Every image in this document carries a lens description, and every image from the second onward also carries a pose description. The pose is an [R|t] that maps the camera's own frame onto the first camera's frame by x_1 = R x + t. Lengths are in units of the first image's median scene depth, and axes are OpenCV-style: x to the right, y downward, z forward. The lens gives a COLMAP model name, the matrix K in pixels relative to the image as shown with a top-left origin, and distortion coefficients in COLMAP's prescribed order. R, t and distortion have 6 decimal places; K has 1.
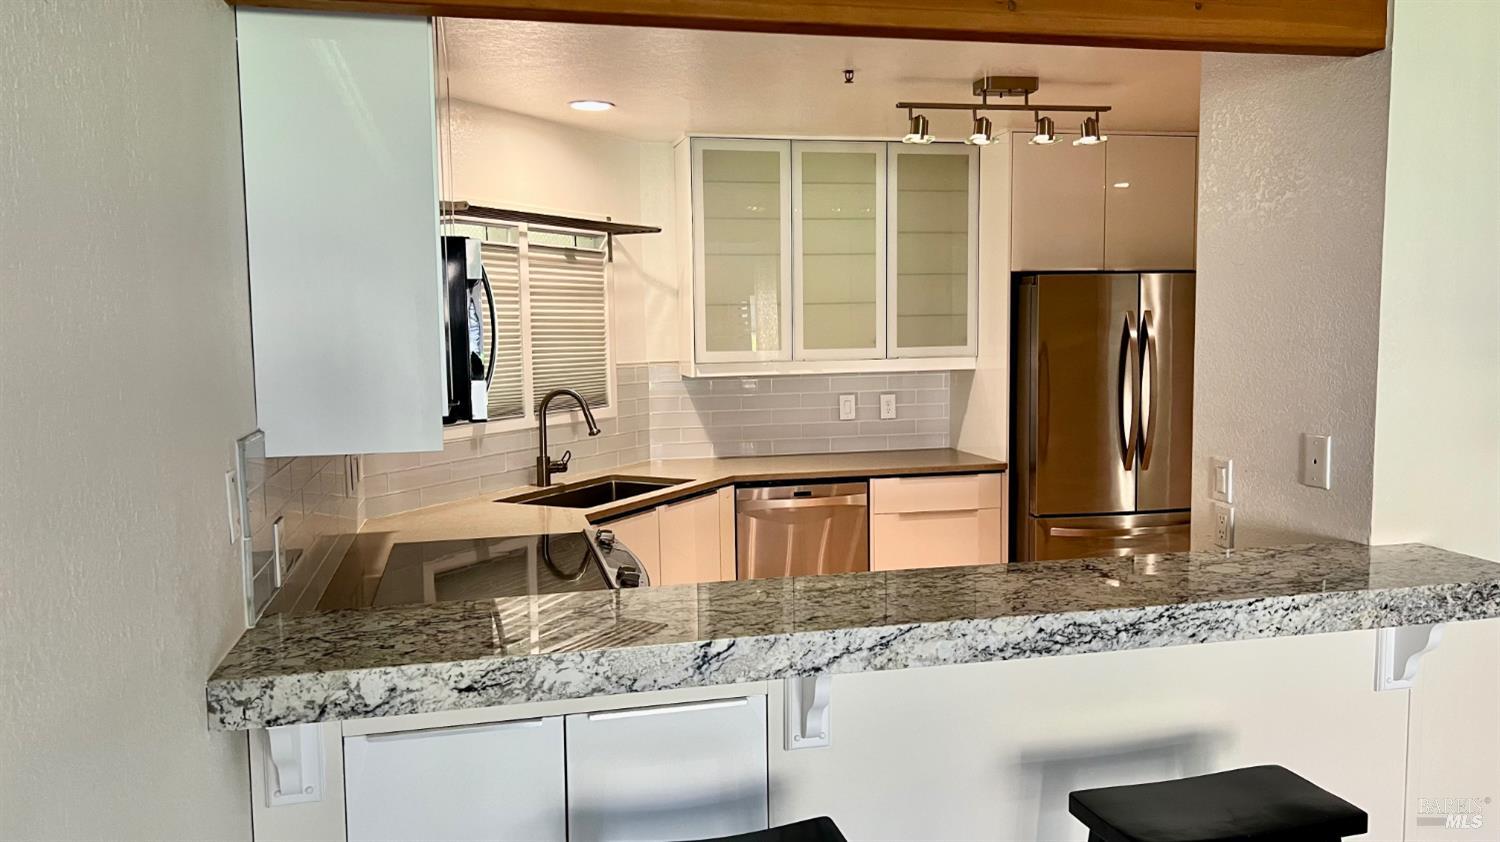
lens RADIAL K [[1127.2, 0, 749.5], [0, 1127.2, 424.4], [0, 0, 1]] dist [-0.015693, -0.006393]
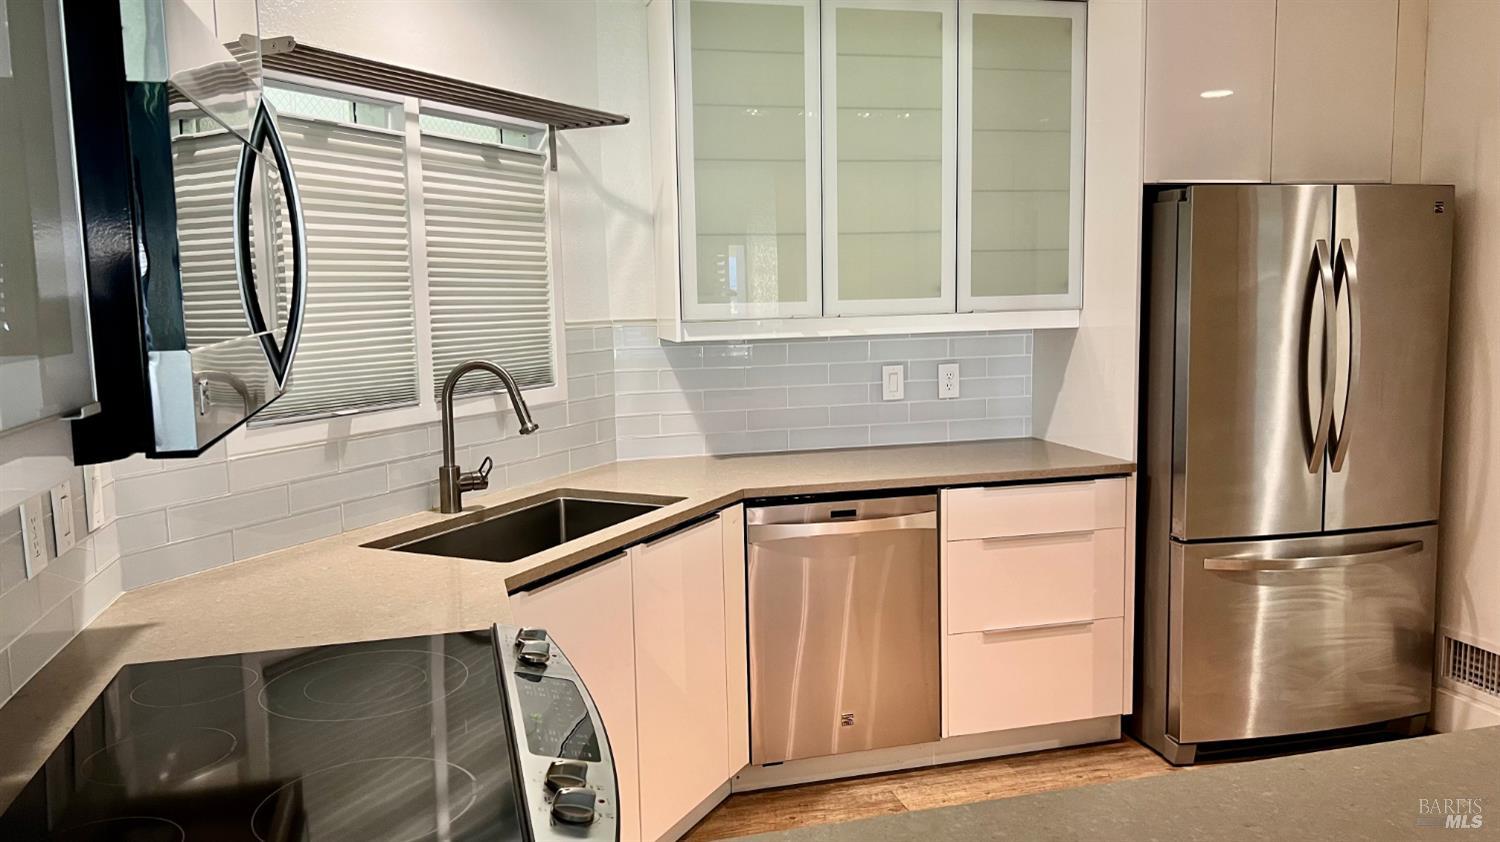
lens RADIAL K [[1127.2, 0, 751.2], [0, 1127.2, 417.0], [0, 0, 1]] dist [-0.015693, -0.006393]
pose [[0.999461, -0.008027, 0.031842, -0.028894], [0.007252, 0.999676, 0.024389, -0.012930], [-0.032028, -0.024145, 0.999195, 0.326983]]
